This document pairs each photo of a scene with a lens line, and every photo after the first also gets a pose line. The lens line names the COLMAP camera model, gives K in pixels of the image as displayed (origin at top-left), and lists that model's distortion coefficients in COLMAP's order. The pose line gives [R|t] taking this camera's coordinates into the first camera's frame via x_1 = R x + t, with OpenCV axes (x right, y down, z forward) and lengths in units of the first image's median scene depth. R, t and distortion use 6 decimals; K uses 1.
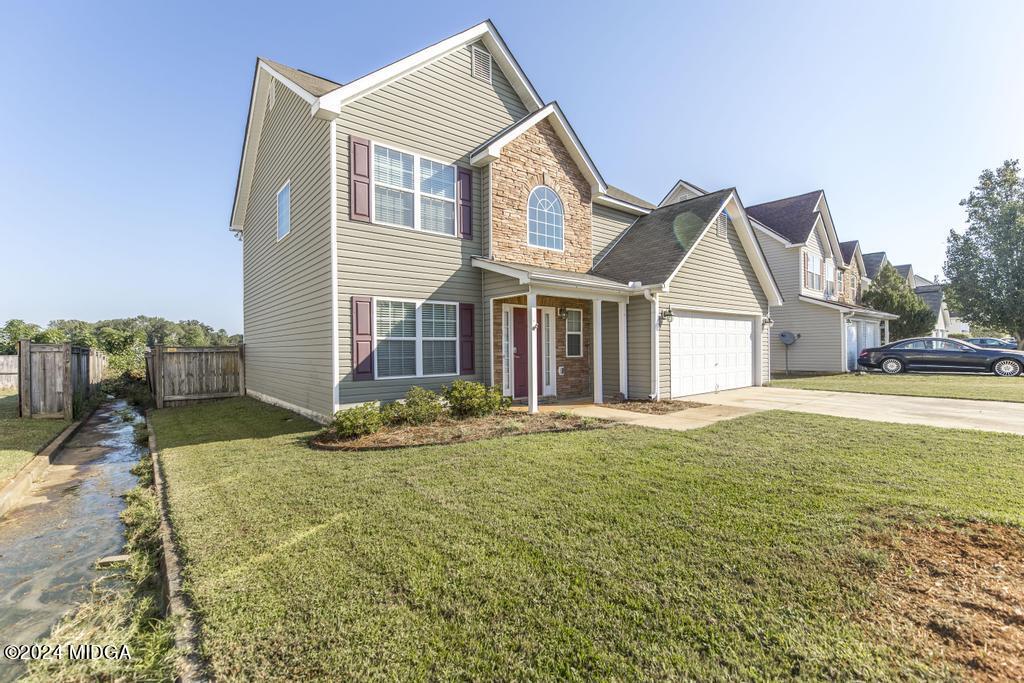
lens RADIAL K [[443.1, 0, 498.9], [0, 443.1, 345.6], [0, 0, 1]] dist [0.000406, 0.000132]
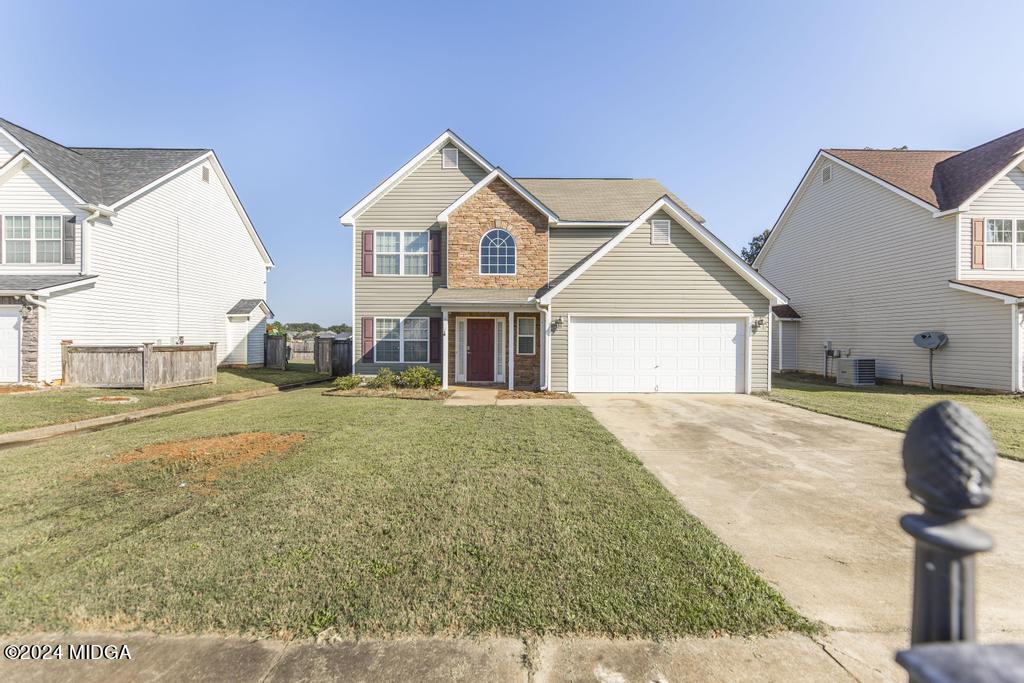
lens RADIAL K [[406.9, 0, 506.6], [0, 406.9, 341.7], [0, 0, 1]] dist [0.000239, 0.000189]
pose [[0.775739, 0.016751, -0.630831, 0.990759], [-0.009959, 0.999848, 0.014303, -0.031699], [0.630975, -0.004813, 0.775788, 0.045345]]
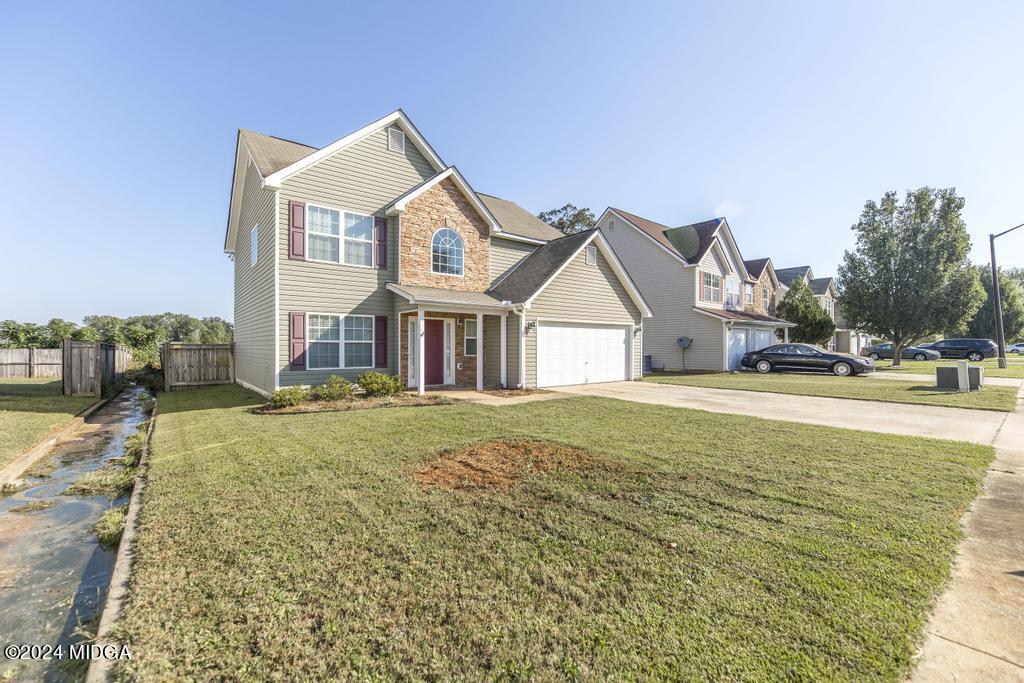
lens RADIAL K [[421.1, 0, 491.5], [0, 421.1, 345.6], [0, 0, 1]] dist [-0.000329, -0.000151]
pose [[0.999665, 0.011573, -0.023133, 0.290769], [-0.011503, 0.999929, 0.003142, -0.011066], [0.023168, -0.002875, 0.999727, -0.289224]]
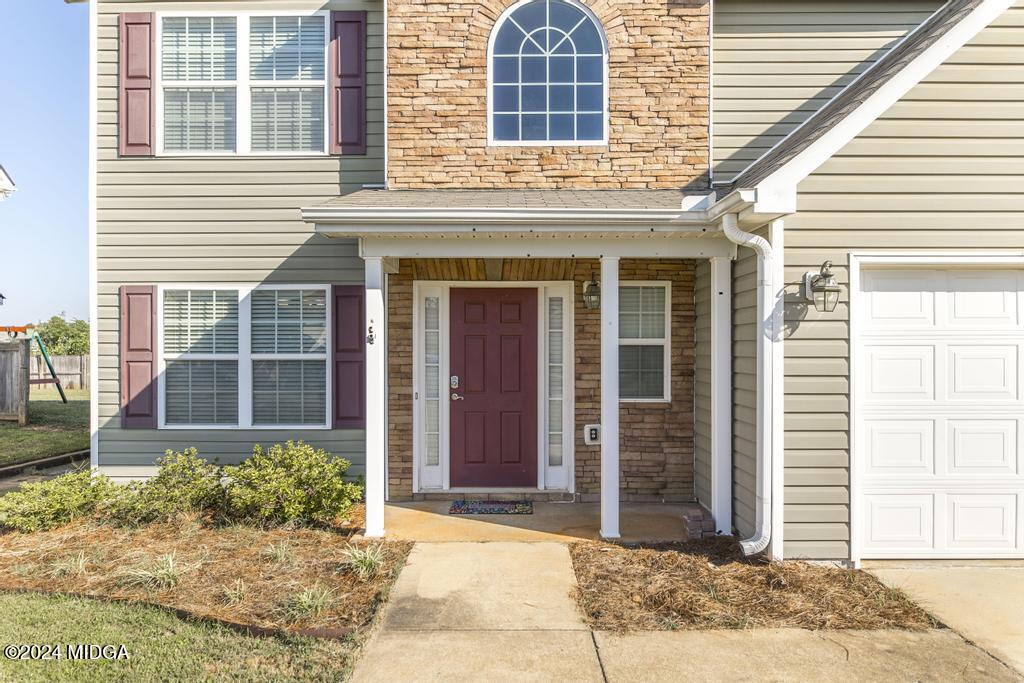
lens RADIAL K [[641.4, 0, 509.9], [0, 641.4, 350.3], [0, 0, 1]] dist [-0.001999, 0.000126]
pose [[0.779851, 0.013196, -0.625827, 0.498723], [-0.004508, 0.999870, 0.015466, -0.033145], [0.625950, -0.009240, 0.779809, 0.533674]]
